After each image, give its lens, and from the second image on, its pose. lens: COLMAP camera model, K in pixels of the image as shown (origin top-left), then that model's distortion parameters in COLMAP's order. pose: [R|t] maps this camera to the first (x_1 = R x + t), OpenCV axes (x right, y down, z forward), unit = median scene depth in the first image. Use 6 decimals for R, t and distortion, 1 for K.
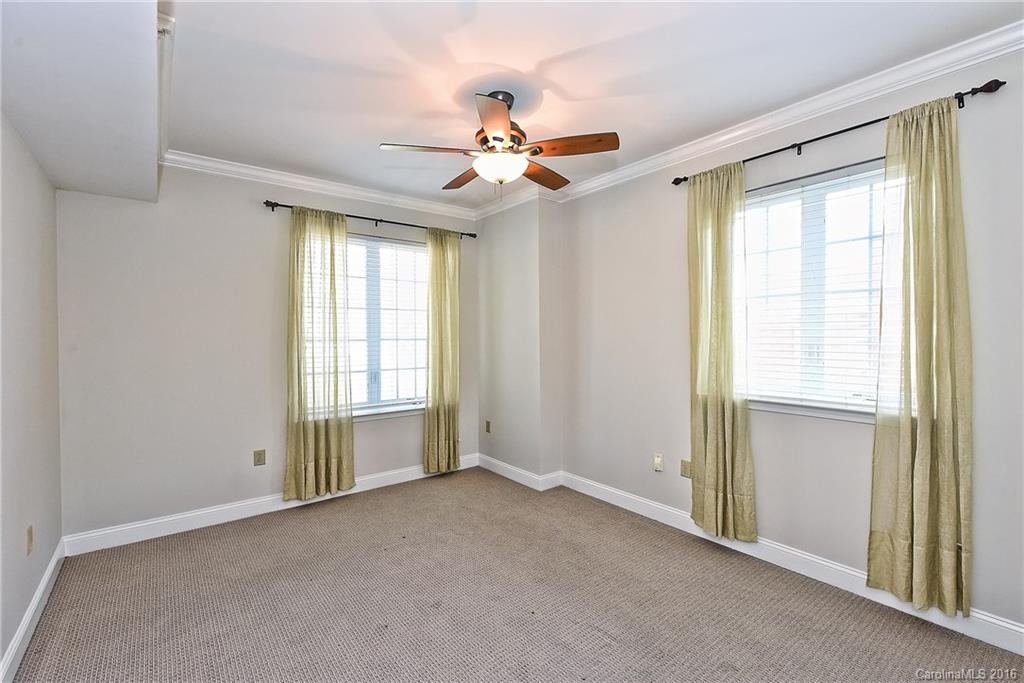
lens RADIAL K [[433.2, 0, 512.0], [0, 433.2, 341.5], [0, 0, 1]] dist [-0.000646, -0.000191]
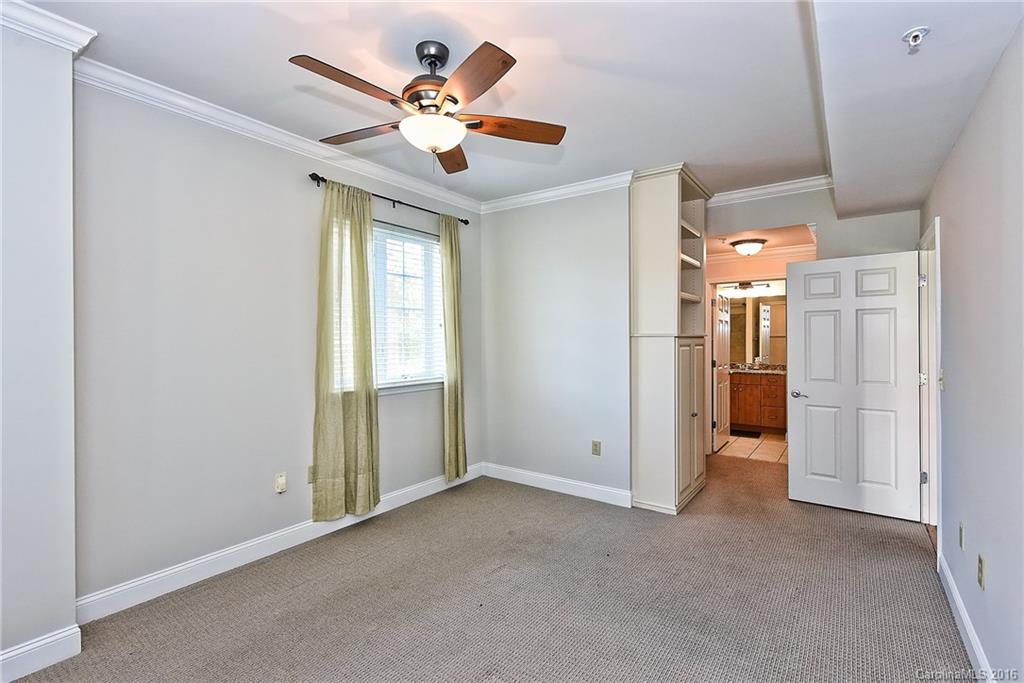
lens RADIAL K [[433.2, 0, 512.0], [0, 433.2, 341.5], [0, 0, 1]] dist [-0.000646, -0.000191]
pose [[-0.217589, -0.003019, 0.976036, -0.756531], [0.016244, 0.999846, 0.006715, -0.003143], [-0.975905, 0.017316, -0.217507, 0.905433]]
